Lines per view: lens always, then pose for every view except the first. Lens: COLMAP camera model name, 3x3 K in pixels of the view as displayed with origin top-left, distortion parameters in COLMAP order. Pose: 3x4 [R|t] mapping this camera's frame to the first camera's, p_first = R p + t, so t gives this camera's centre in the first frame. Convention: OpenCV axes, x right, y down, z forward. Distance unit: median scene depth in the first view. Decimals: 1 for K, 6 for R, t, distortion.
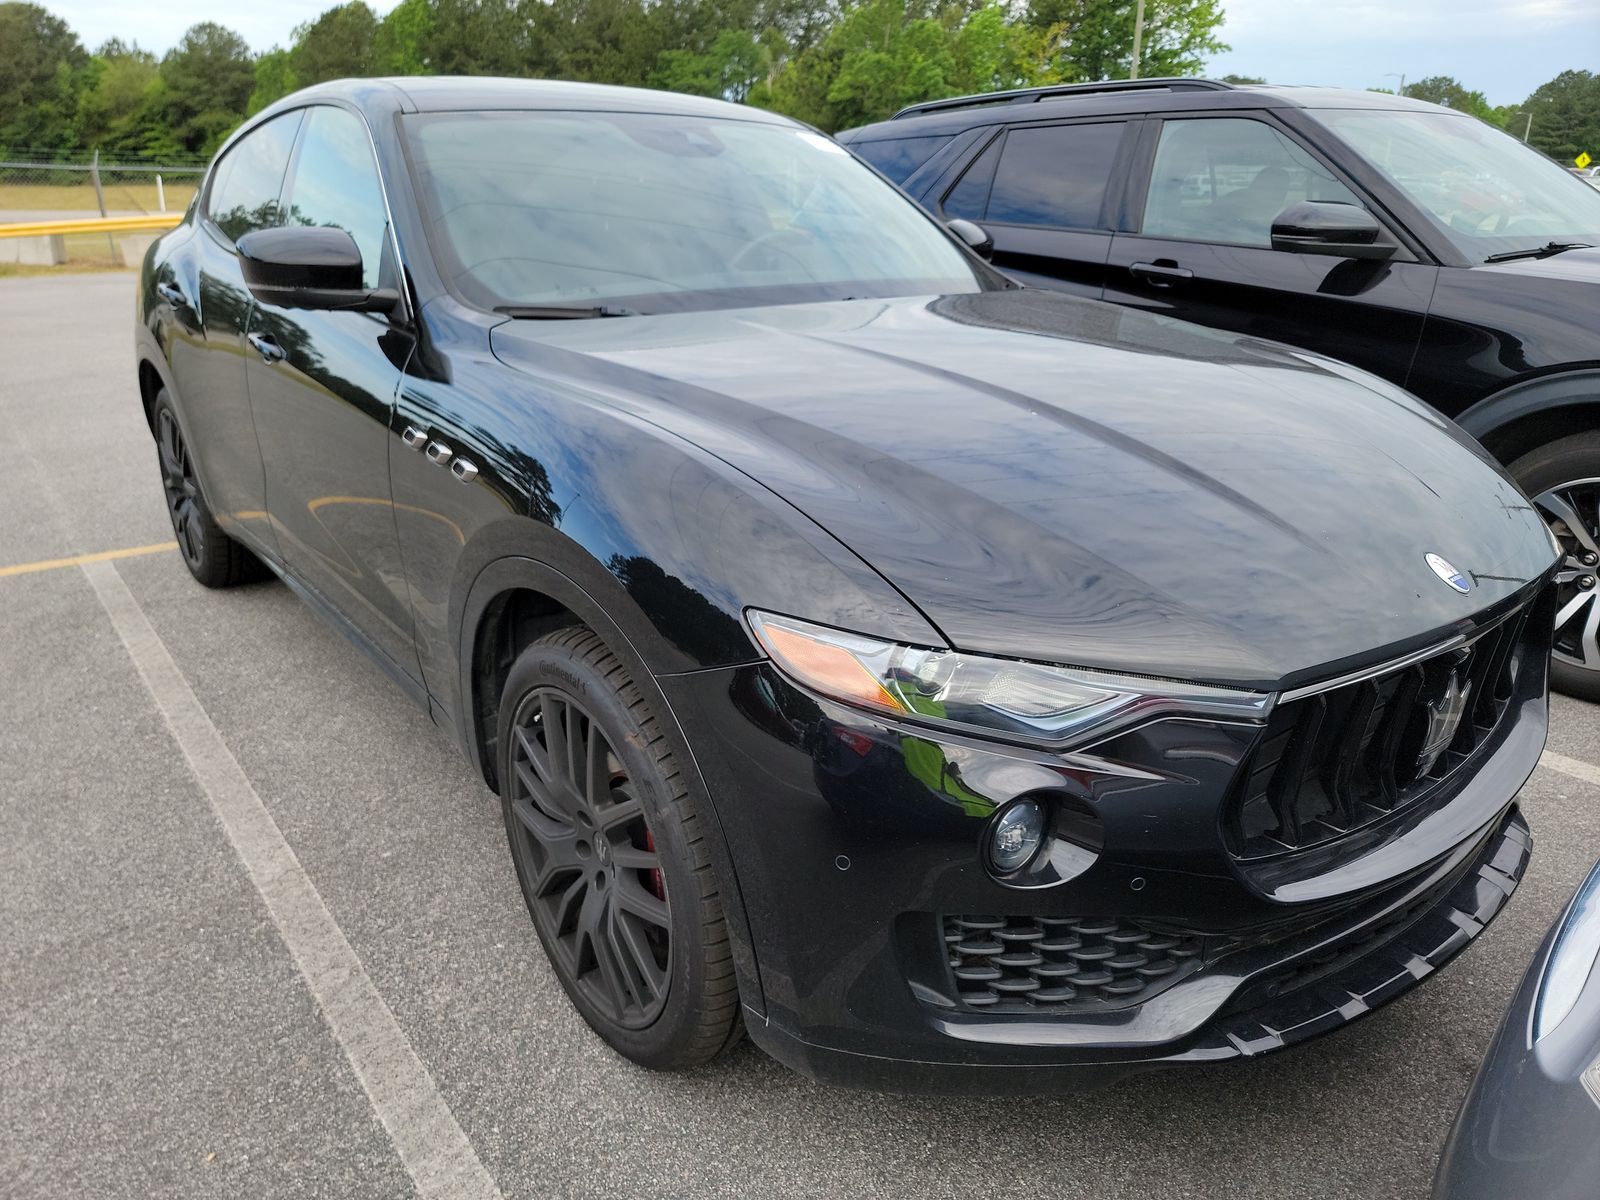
lens RADIAL K [[1171.2, 0, 803.8], [0, 1171.2, 567.6], [0, 0, 1]] dist [0.087466, -0.077505]
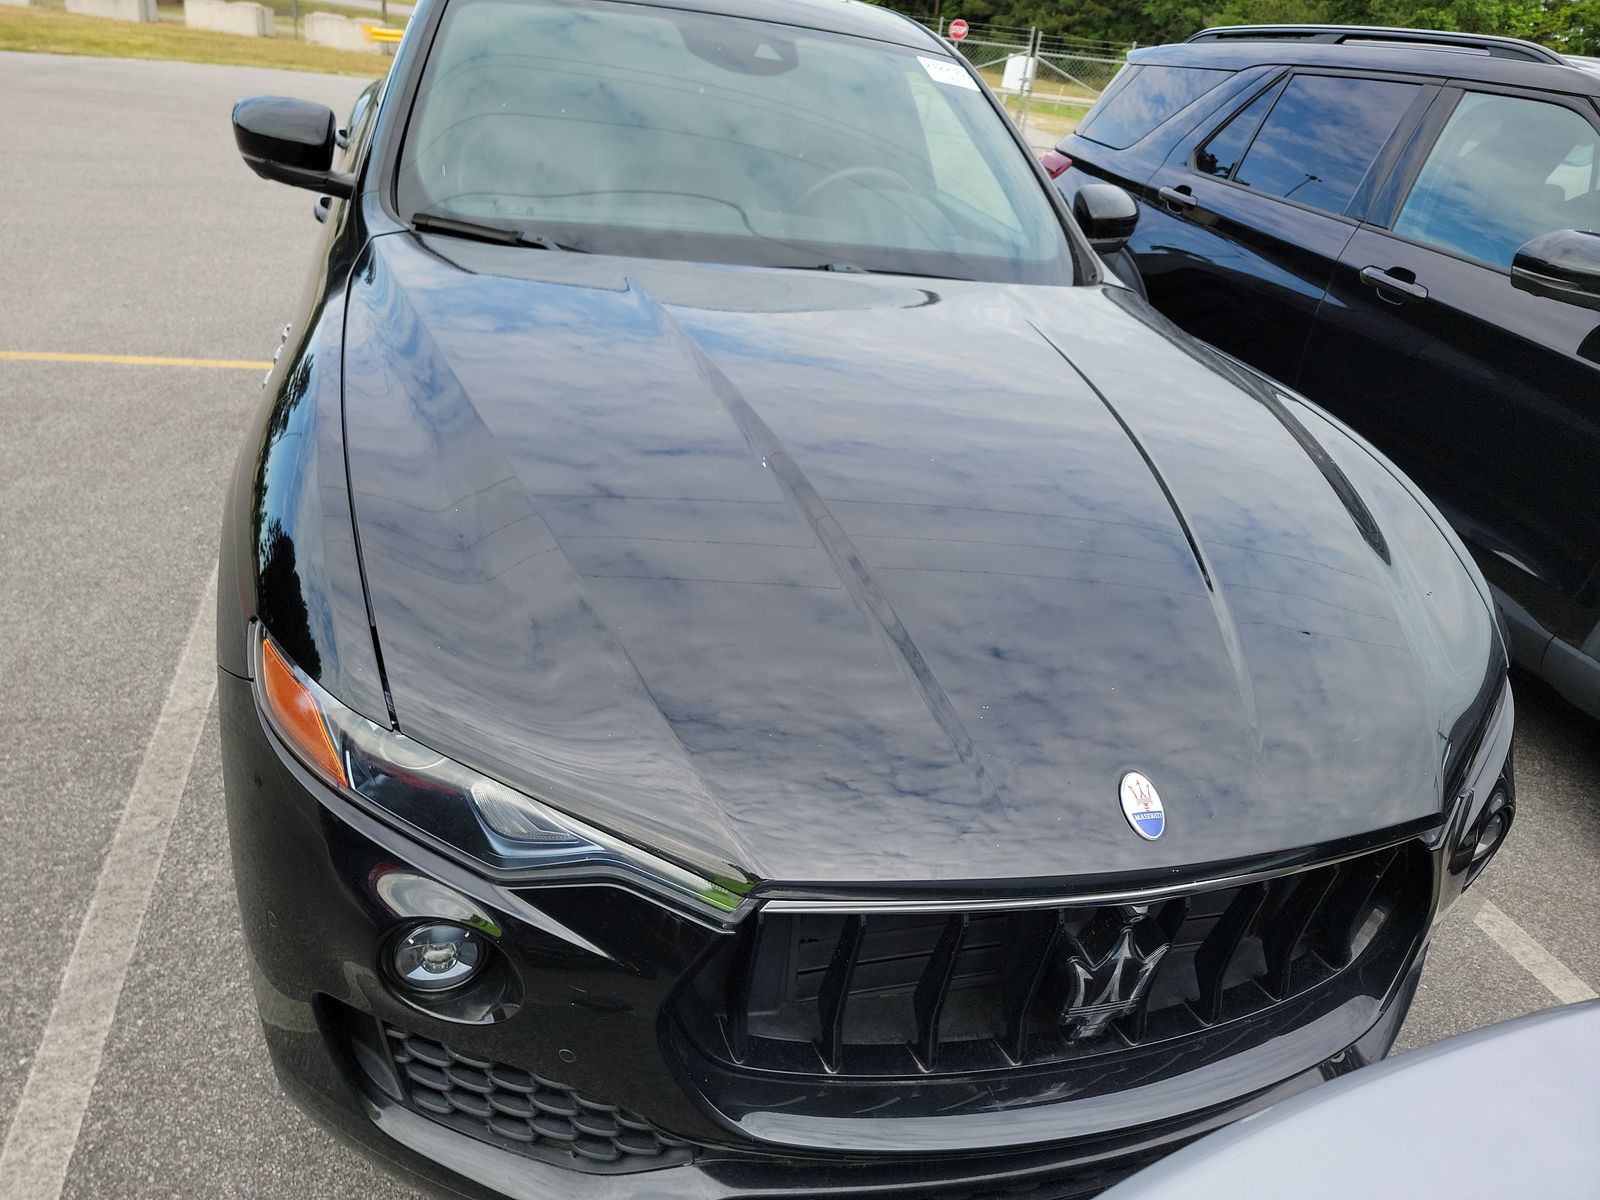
lens RADIAL K [[1171.2, 0, 803.8], [0, 1171.2, 567.6], [0, 0, 1]] dist [0.087466, -0.077505]
pose [[0.921915, 0.252065, -0.294169, 0.450314], [-0.222960, 0.966230, 0.129186, -0.162933], [0.316798, -0.053510, 0.946983, 0.203384]]
